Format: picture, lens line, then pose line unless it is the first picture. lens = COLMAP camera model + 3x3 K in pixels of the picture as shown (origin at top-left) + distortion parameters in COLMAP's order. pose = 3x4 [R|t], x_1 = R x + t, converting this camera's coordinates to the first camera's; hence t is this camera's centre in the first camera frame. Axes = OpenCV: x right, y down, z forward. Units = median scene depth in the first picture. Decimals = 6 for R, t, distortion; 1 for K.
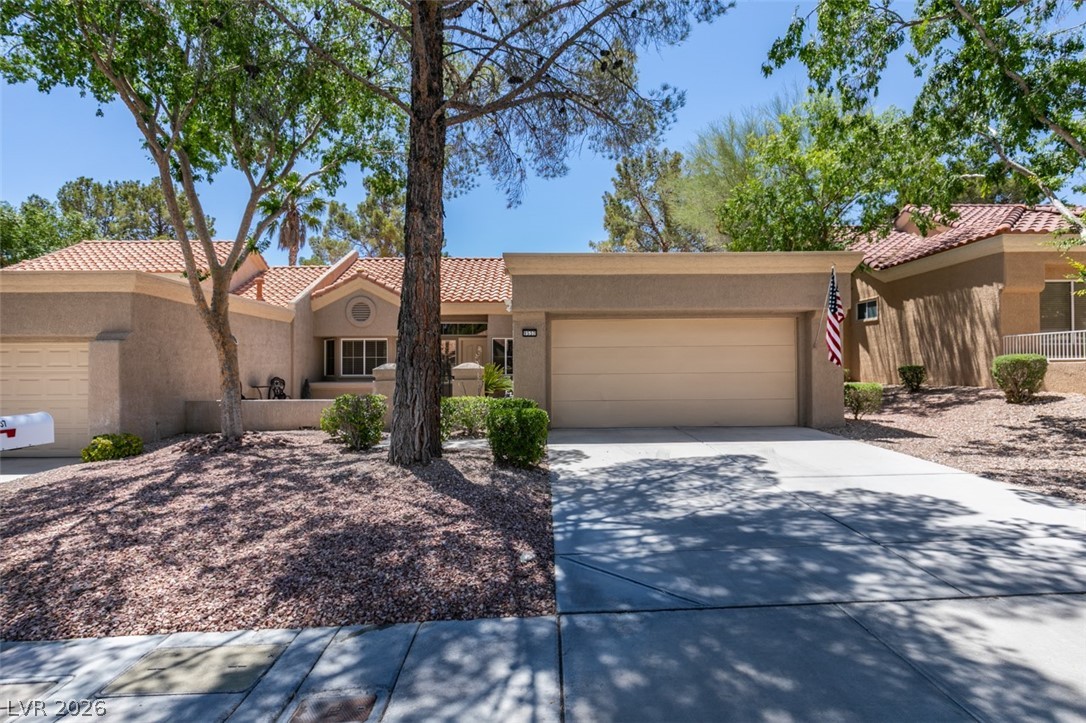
lens RADIAL K [[602.3, 0, 538.7], [0, 602.3, 362.8], [0, 0, 1]] dist [-0.000897, -0.000159]
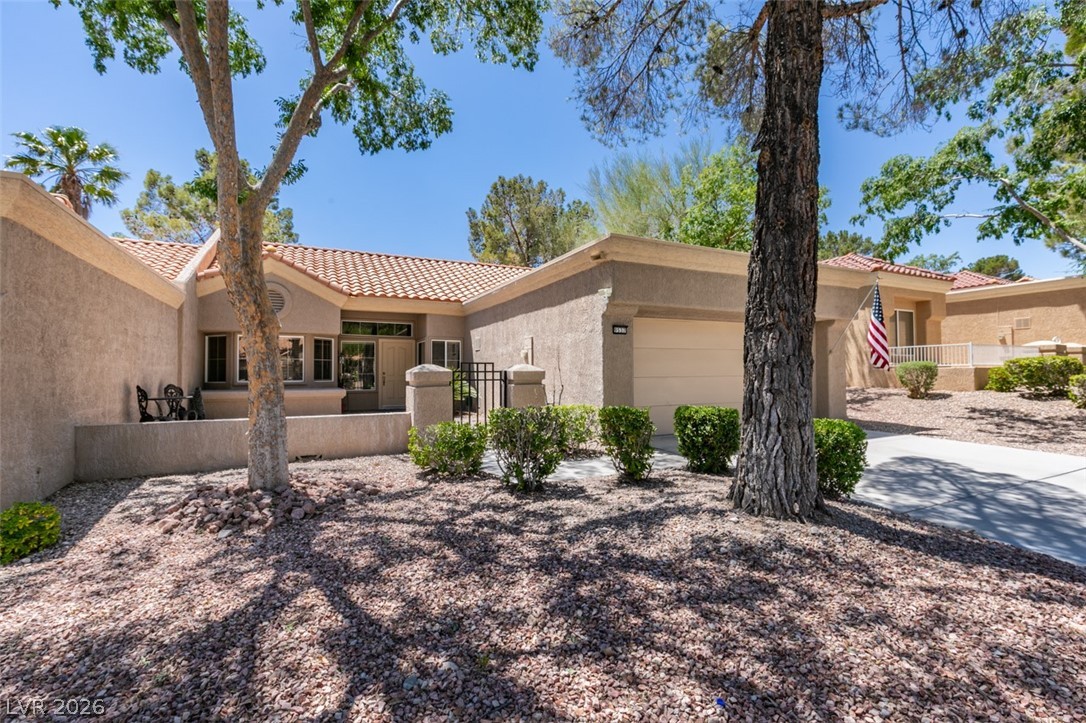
lens RADIAL K [[500.5, 0, 545.0], [0, 500.5, 362.1], [0, 0, 1]] dist [0.000139, 0.000259]
pose [[0.893774, 0.011183, 0.448377, -0.279197], [-0.003104, 0.999819, -0.018749, 0.006926], [-0.448506, 0.015365, 0.893648, 0.258173]]
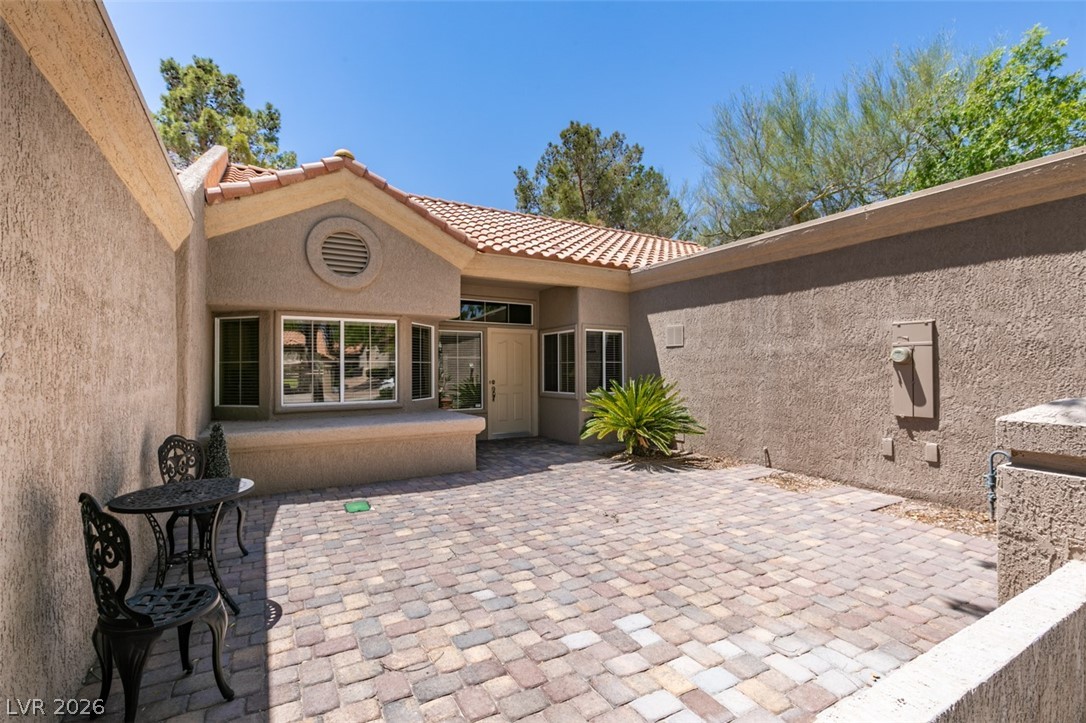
lens RADIAL K [[500.5, 0, 549.7], [0, 500.5, 365.0], [0, 0, 1]] dist [0.000139, 0.000259]
pose [[0.857750, 0.004744, 0.514045, -0.368370], [-0.003758, 0.999989, -0.002958, -0.006663], [-0.514053, 0.000606, 0.857758, 0.654751]]
